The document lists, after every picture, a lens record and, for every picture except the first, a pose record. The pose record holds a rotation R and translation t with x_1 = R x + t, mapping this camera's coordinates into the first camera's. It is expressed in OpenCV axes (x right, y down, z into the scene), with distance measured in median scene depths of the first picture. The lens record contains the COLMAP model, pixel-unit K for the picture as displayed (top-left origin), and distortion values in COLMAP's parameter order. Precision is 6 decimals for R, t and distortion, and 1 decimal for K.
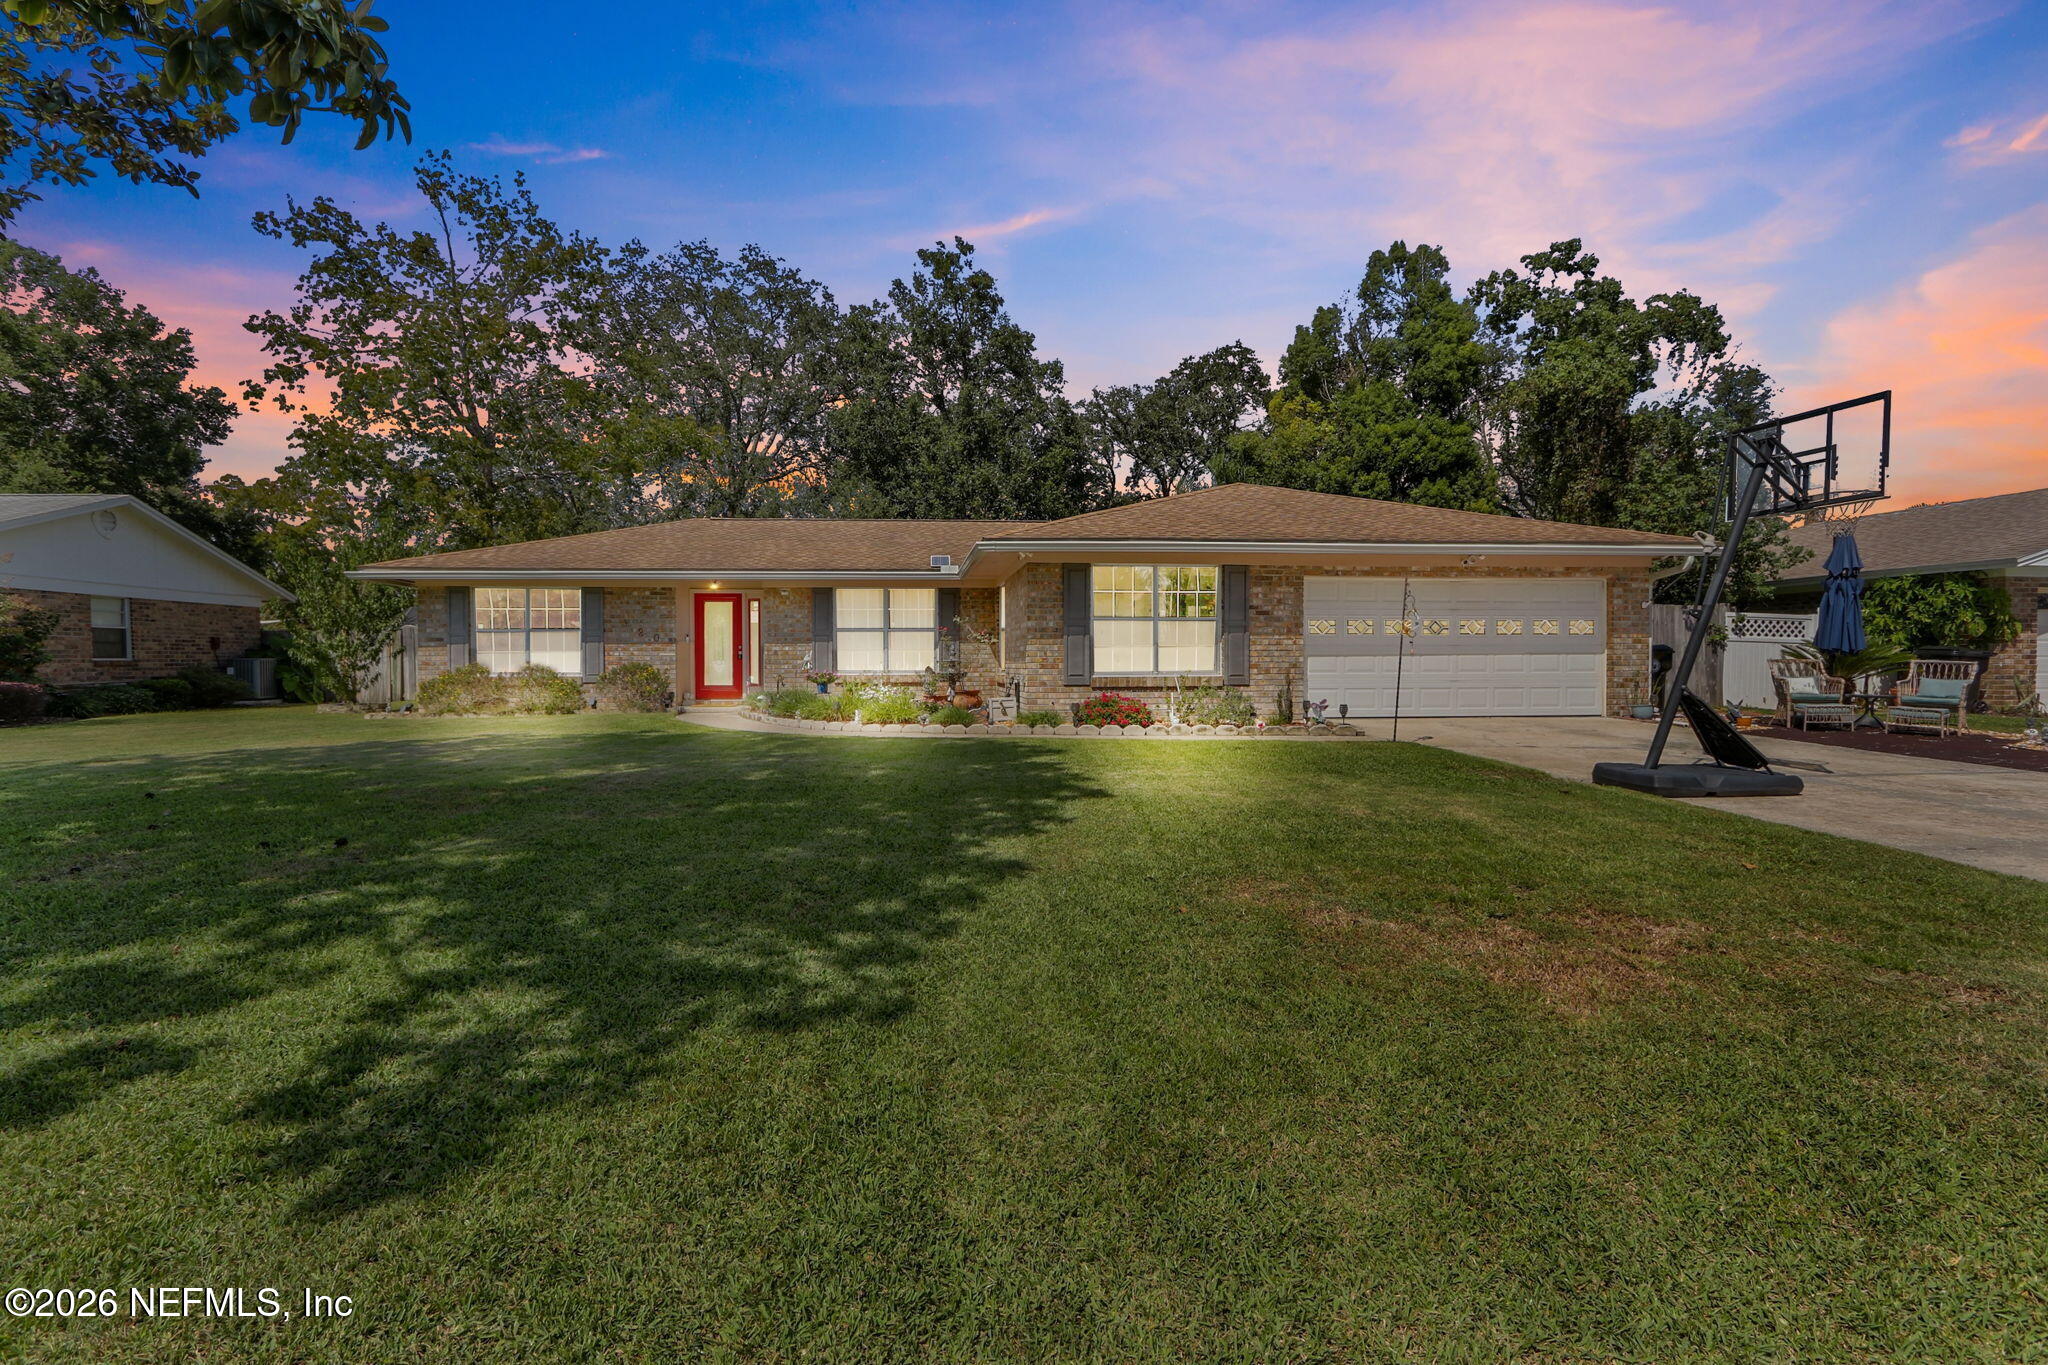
lens RADIAL K [[946.8, 0, 1003.0], [0, 946.8, 680.5], [0, 0, 1]] dist [0.001077, 0.000339]
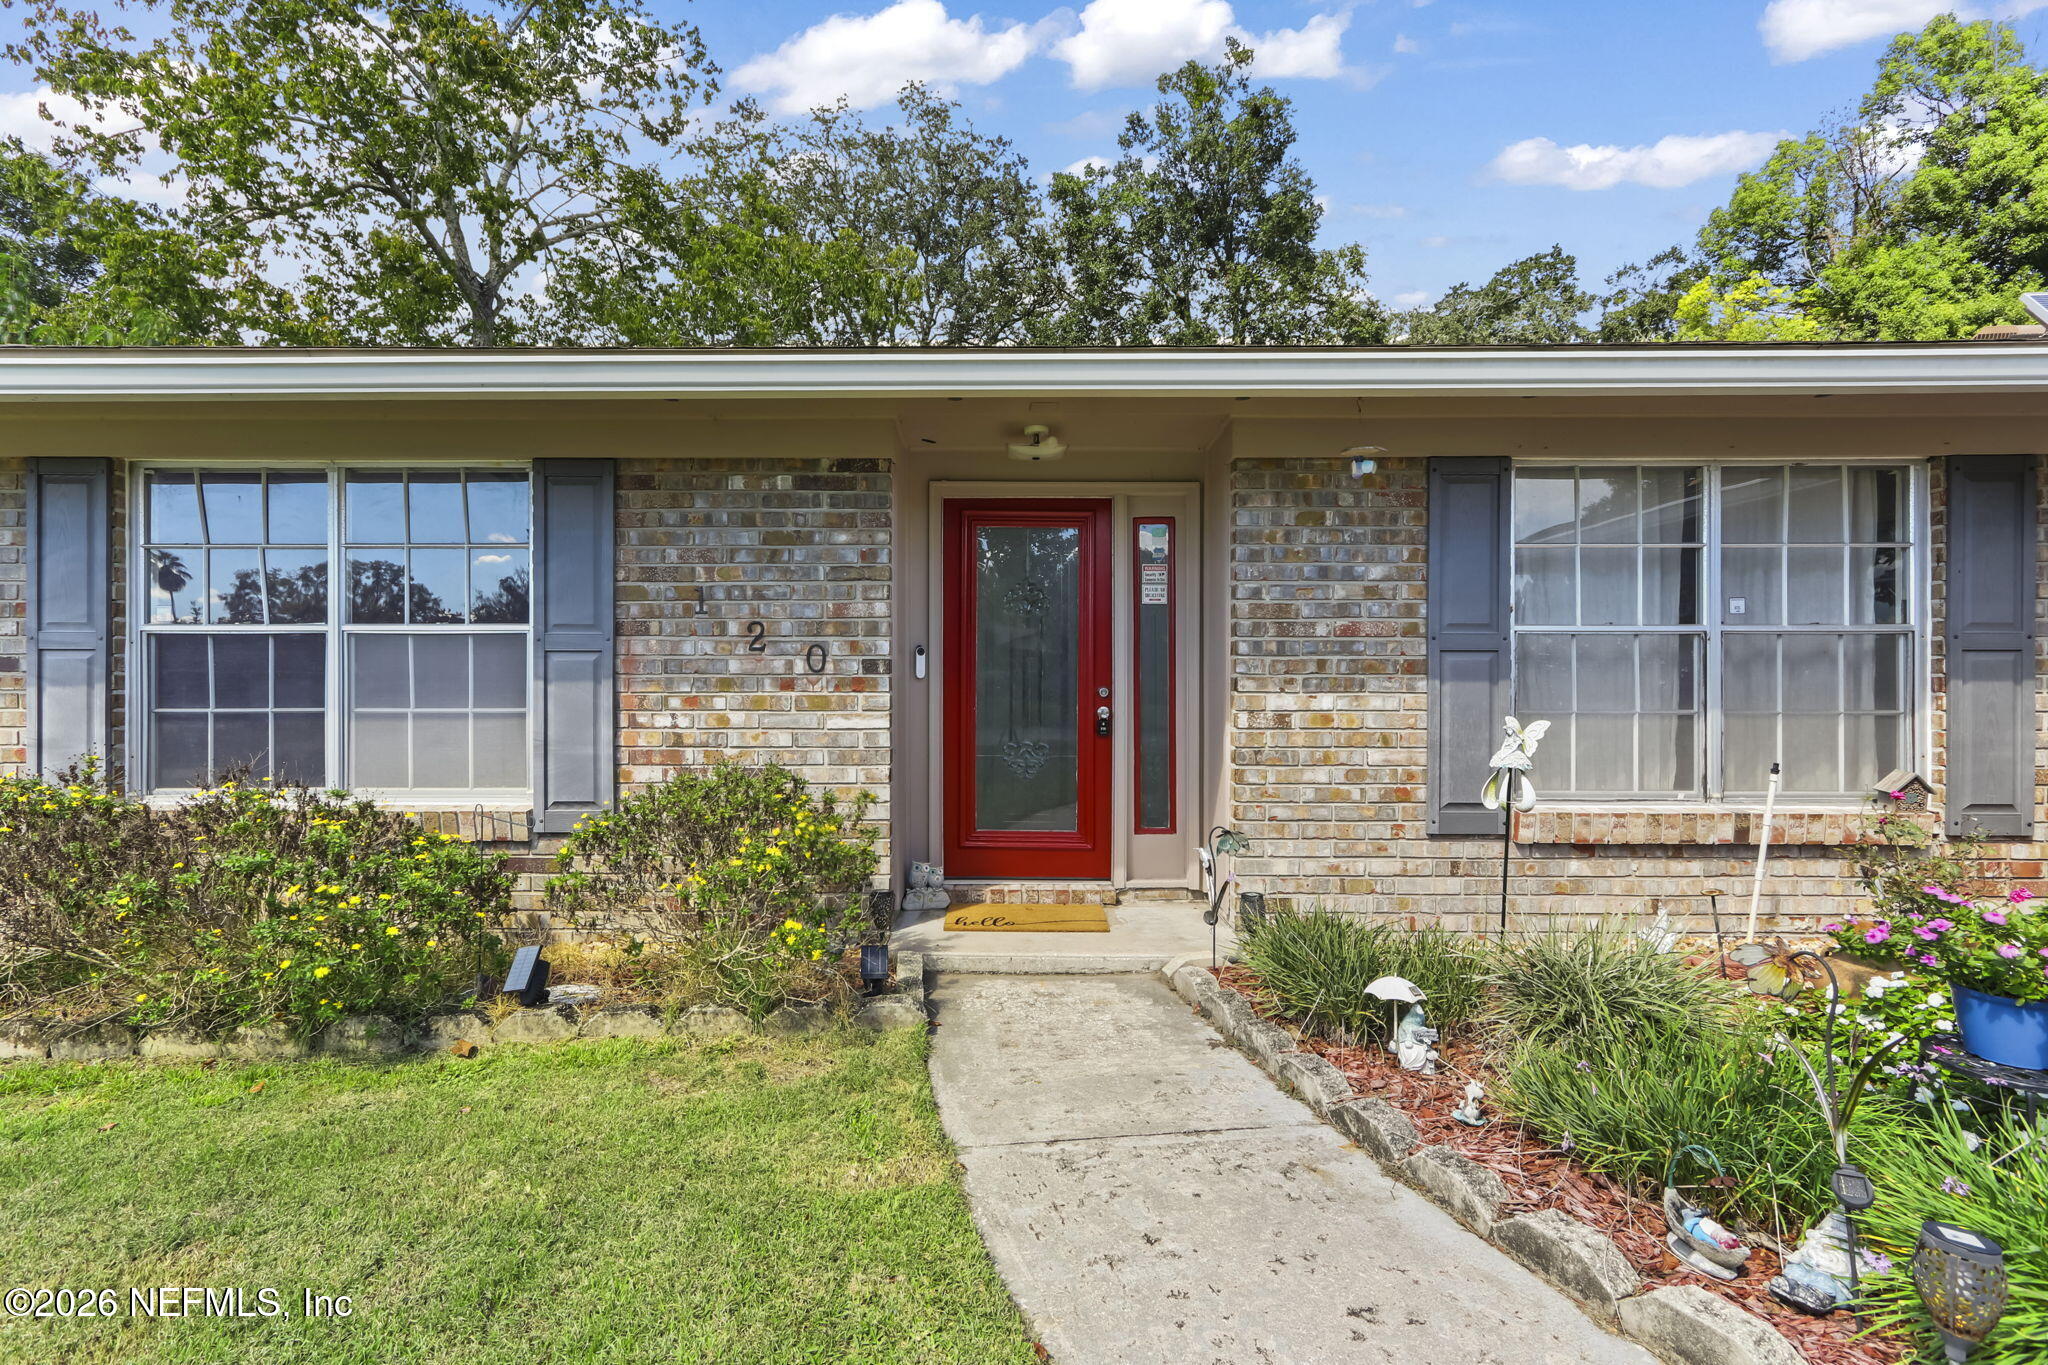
lens RADIAL K [[946.8, 0, 1003.0], [0, 946.8, 680.5], [0, 0, 1]] dist [0.001077, 0.000339]
pose [[0.994359, 0.004910, -0.105952, -0.281699], [-0.006670, 0.999846, -0.016260, -0.034373], [0.105856, 0.016875, 0.994238, 0.732873]]
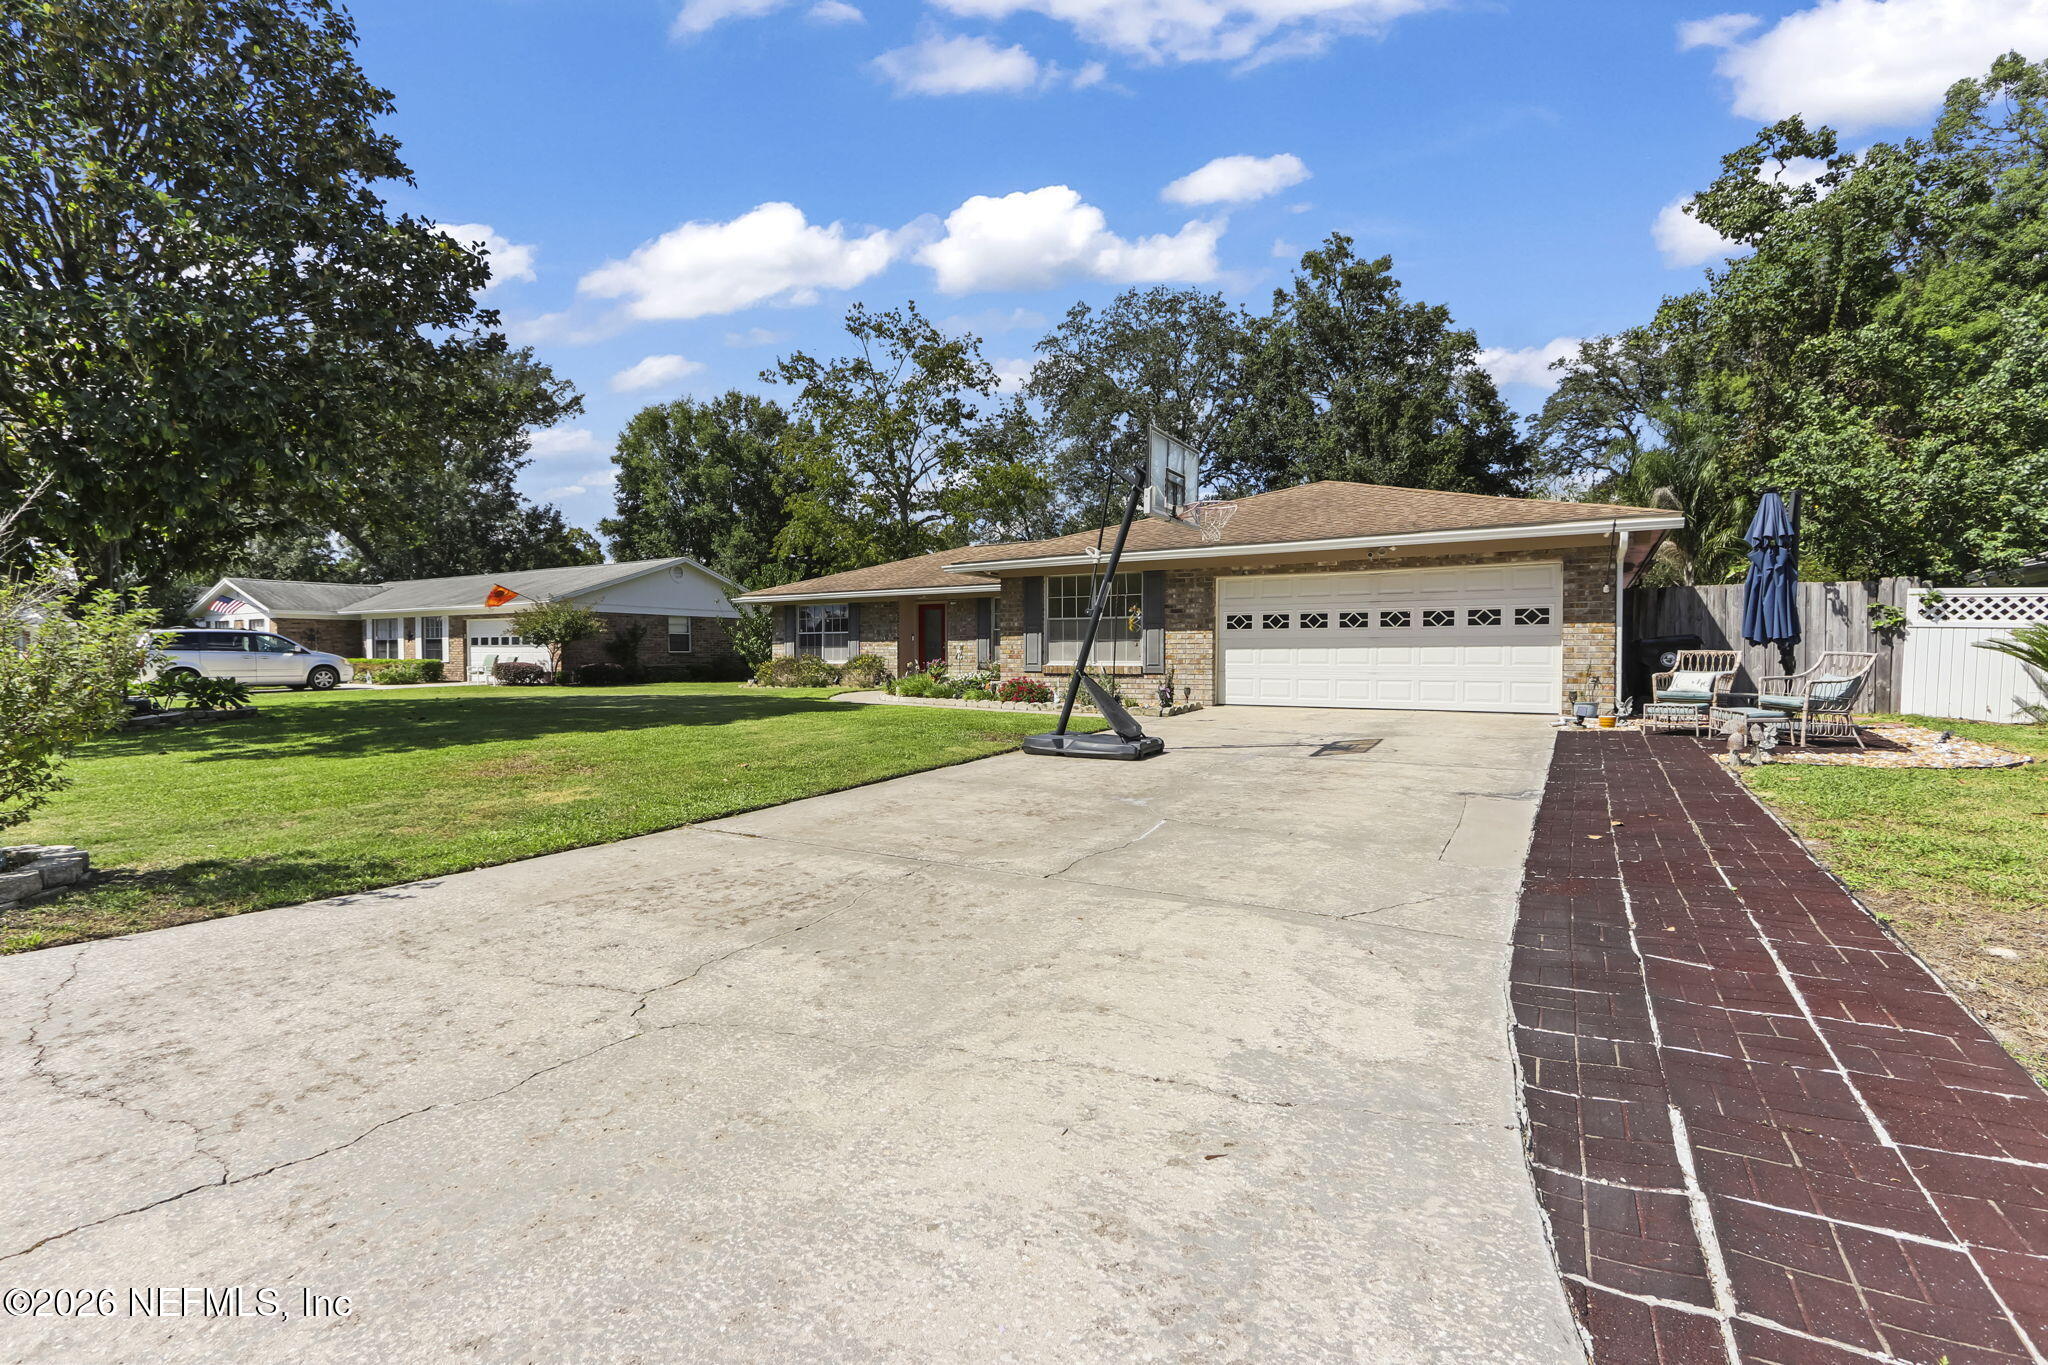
lens RADIAL K [[946.8, 0, 1003.0], [0, 946.8, 680.5], [0, 0, 1]] dist [0.001077, 0.000339]
pose [[0.798961, 0.017883, -0.601117, 0.605765], [-0.015166, 0.999839, 0.009587, 0.003724], [0.601191, 0.001457, 0.799104, -0.029295]]
